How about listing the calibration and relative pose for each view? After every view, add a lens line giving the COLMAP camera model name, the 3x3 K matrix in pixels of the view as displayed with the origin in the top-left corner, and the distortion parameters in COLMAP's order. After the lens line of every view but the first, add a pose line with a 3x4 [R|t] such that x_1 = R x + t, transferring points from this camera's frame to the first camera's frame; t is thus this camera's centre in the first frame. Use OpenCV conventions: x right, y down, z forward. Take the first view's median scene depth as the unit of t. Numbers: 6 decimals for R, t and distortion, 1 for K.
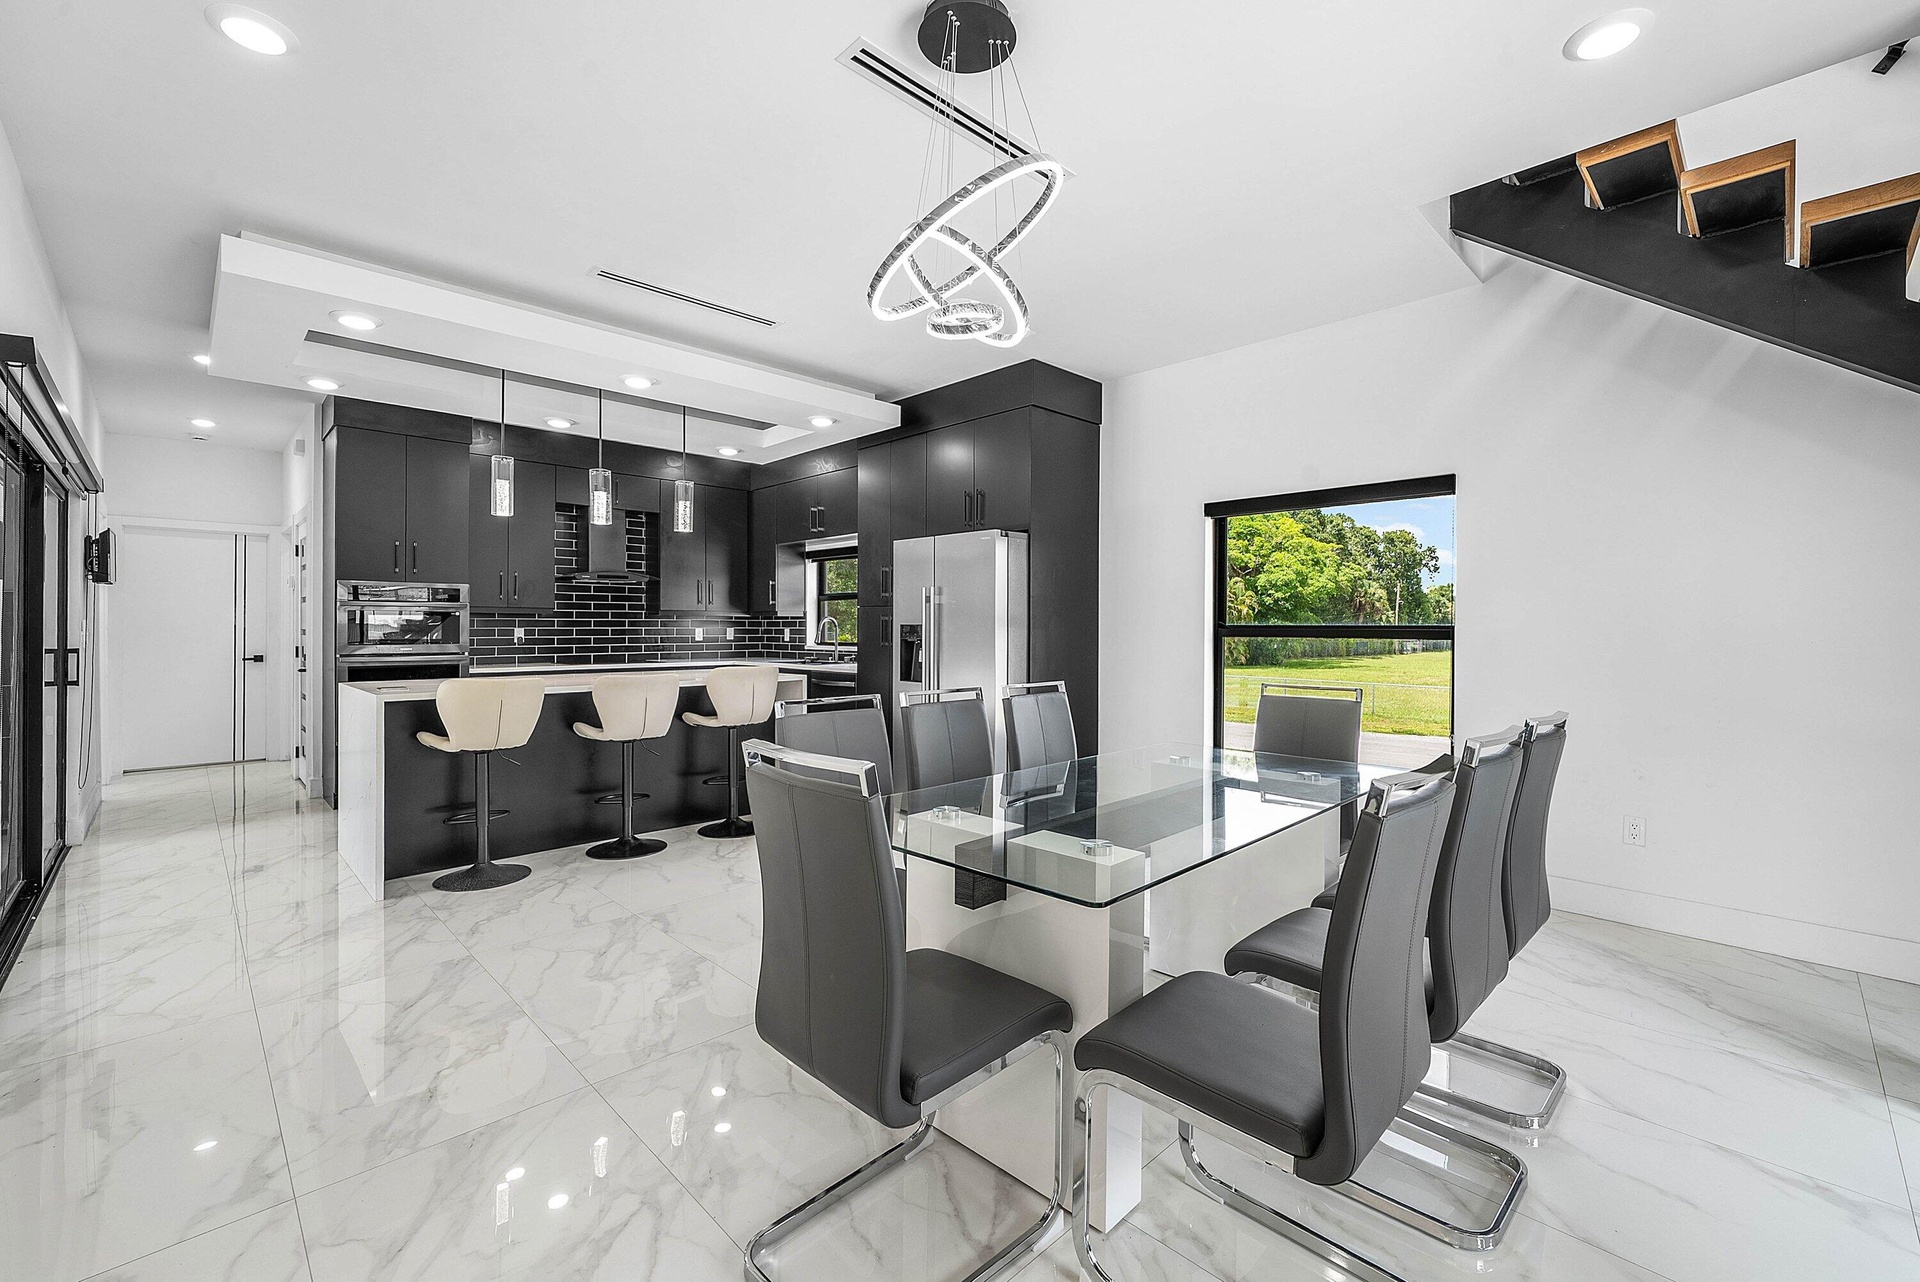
lens RADIAL K [[795.6, 0, 975.2], [0, 795.6, 633.6], [0, 0, 1]] dist [0.004284, -0.000195]
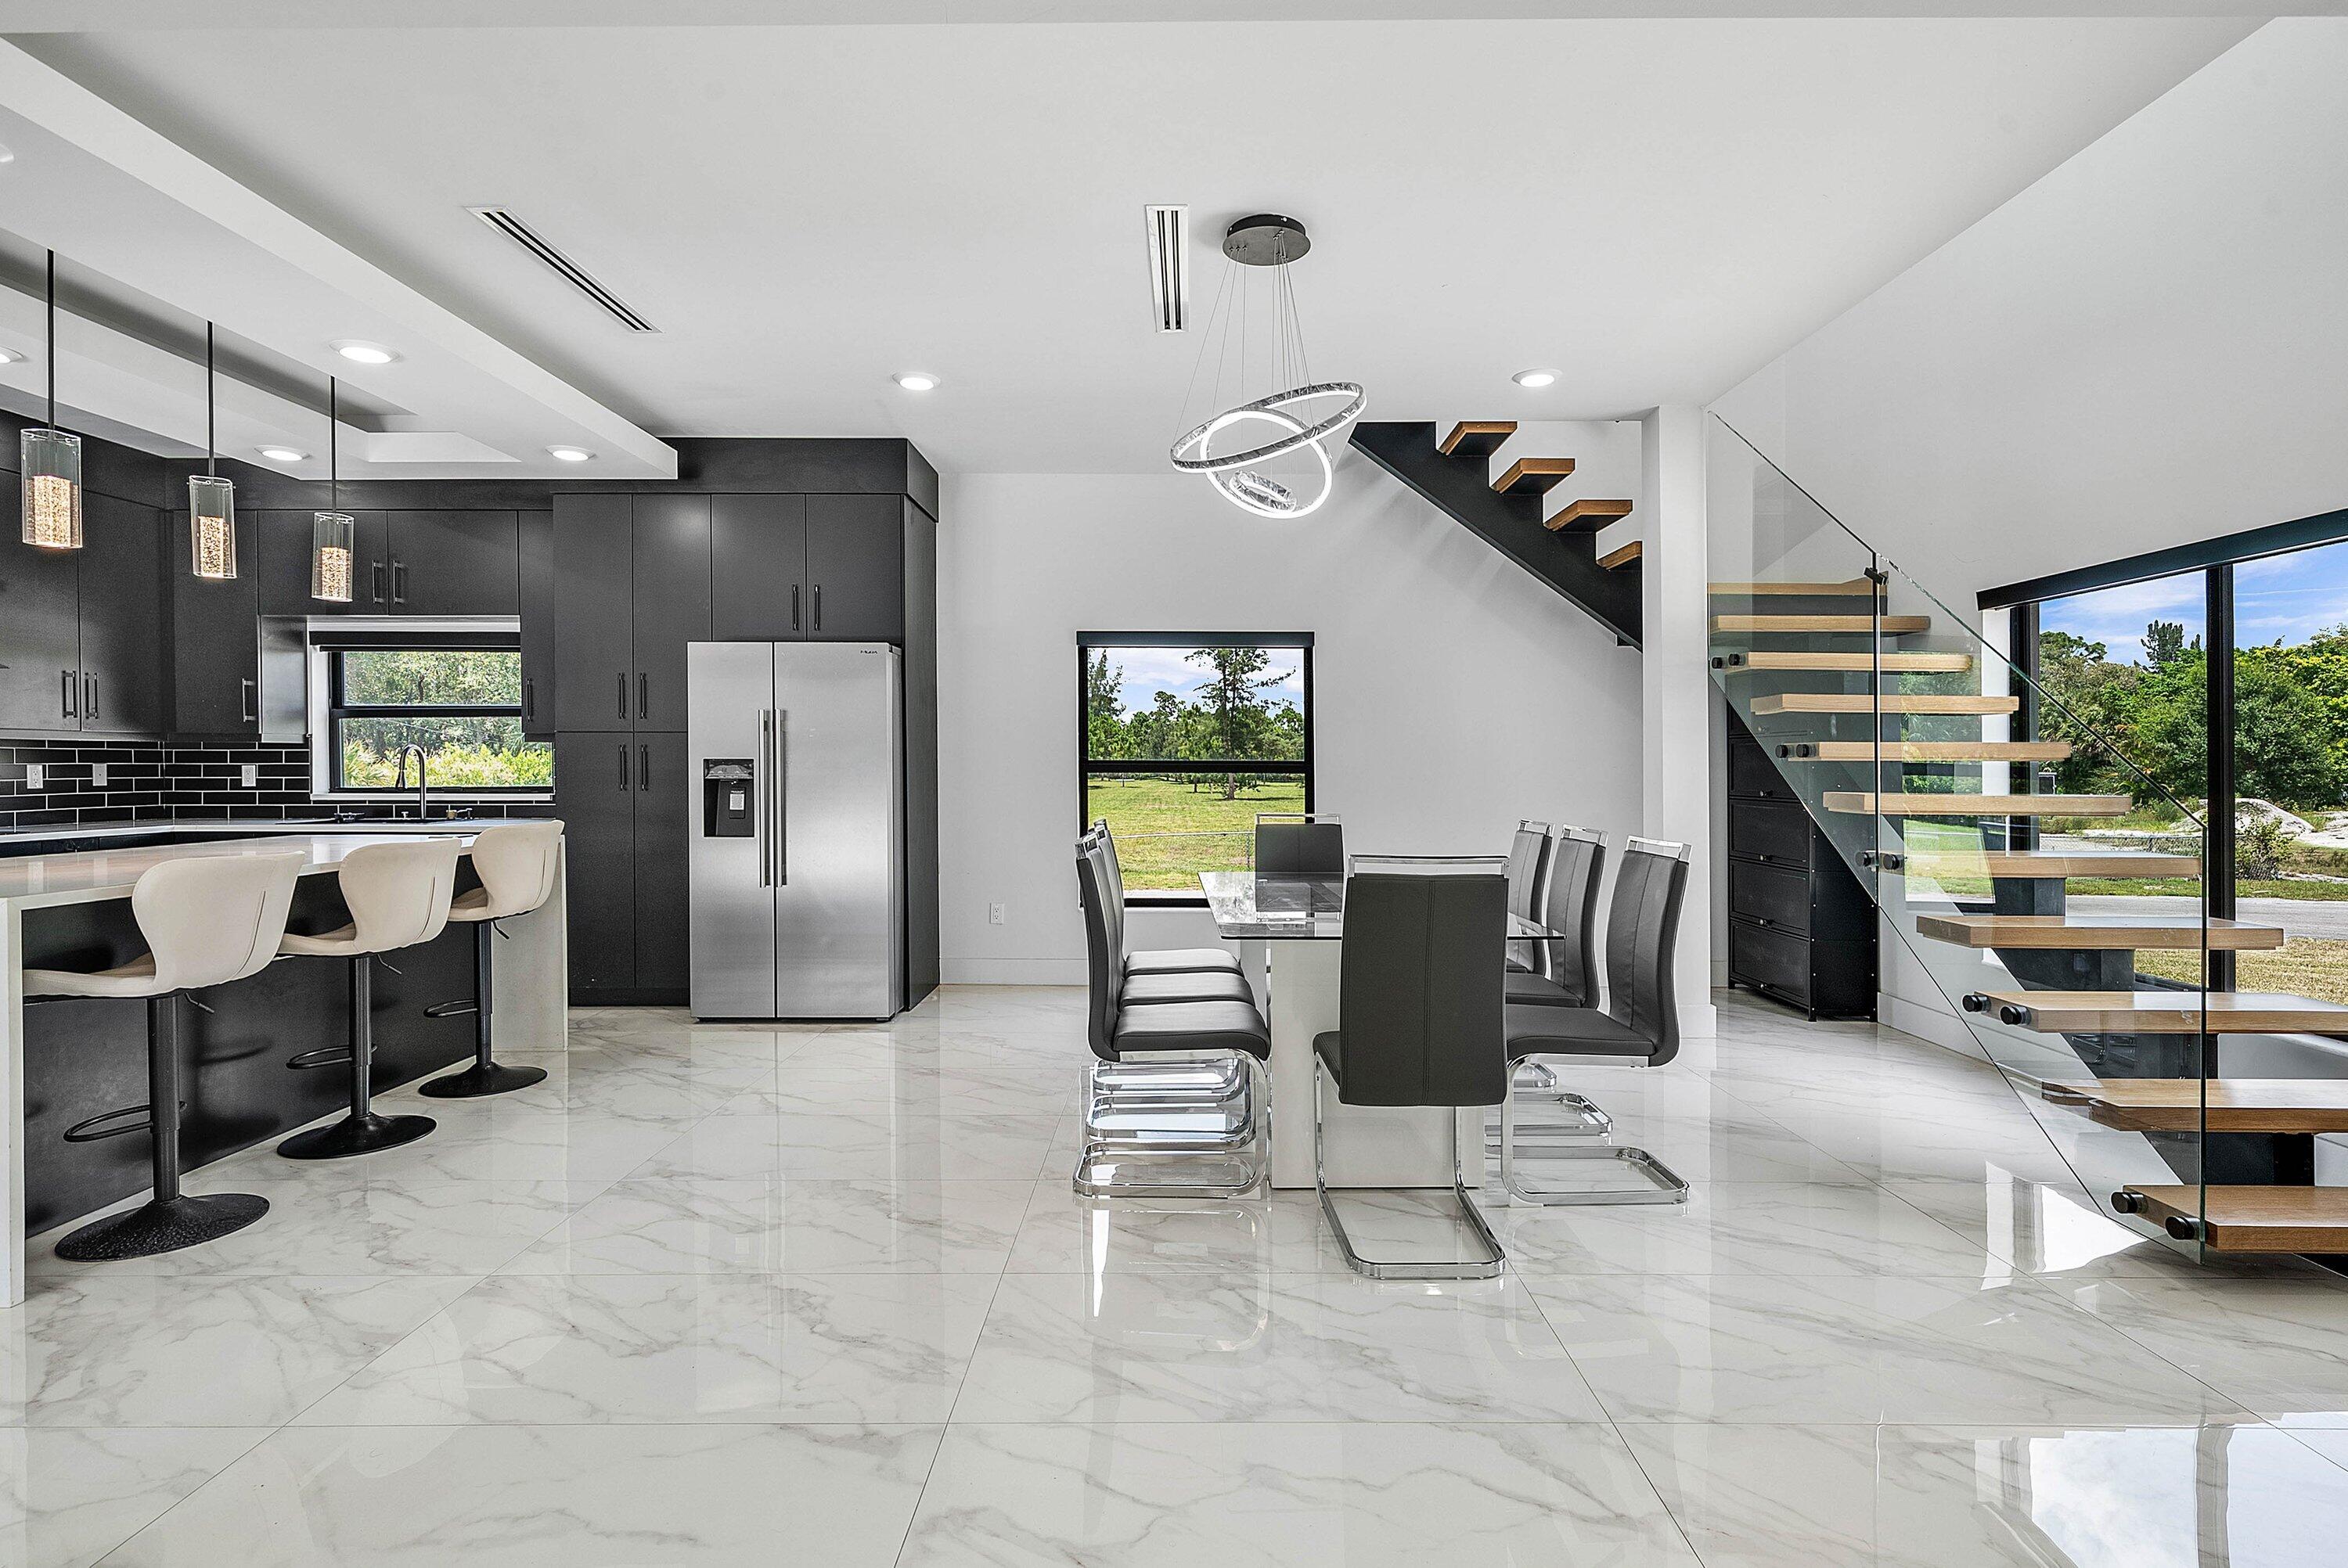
lens RADIAL K [[1087.8, 0, 1174.5], [0, 1087.8, 780.9], [0, 0, 1]] dist [-0.000655, 0.000530]
pose [[0.718148, -0.013427, 0.695761, -0.361306], [0.005783, 0.999894, 0.013327, -0.001609], [-0.695867, -0.005547, 0.718149, -0.003788]]
